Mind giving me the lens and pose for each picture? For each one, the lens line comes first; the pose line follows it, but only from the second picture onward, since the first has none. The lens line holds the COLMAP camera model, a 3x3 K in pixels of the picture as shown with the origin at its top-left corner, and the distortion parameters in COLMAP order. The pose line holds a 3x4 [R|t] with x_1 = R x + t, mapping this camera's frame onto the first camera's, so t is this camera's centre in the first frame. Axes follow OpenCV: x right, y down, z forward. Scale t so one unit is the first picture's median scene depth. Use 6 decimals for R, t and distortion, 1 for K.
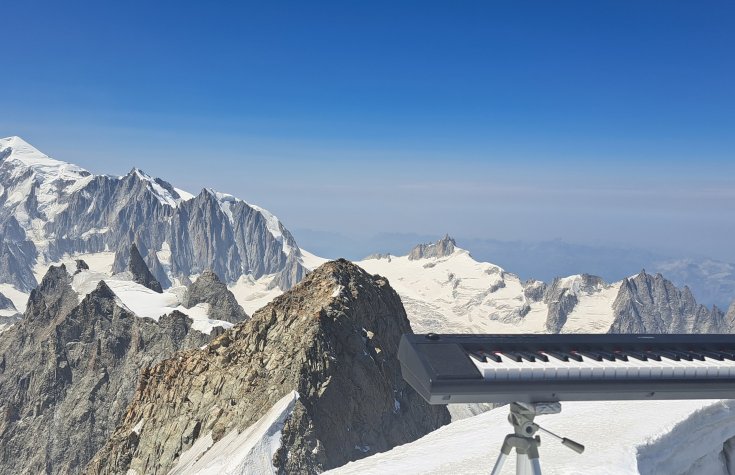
lens RADIAL K [[710.1, 0, 380.2], [0, 710.1, 237.8], [0, 0, 1]] dist [0.115290, -0.153353]
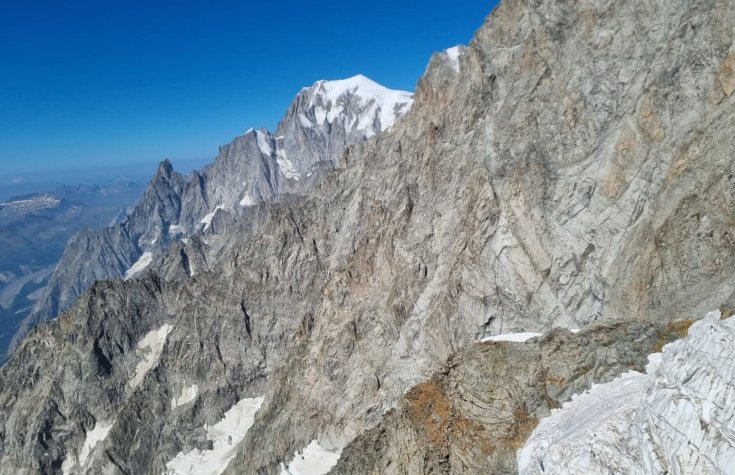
lens RADIAL K [[601.9, 0, 377.2], [0, 601.9, 222.3], [0, 0, 1]] dist [0.064994, -0.045884]
pose [[0.904439, -0.051154, -0.423525, -0.262719], [0.079184, 0.995663, 0.048838, 0.287345], [0.419190, -0.077708, 0.904567, 0.310529]]
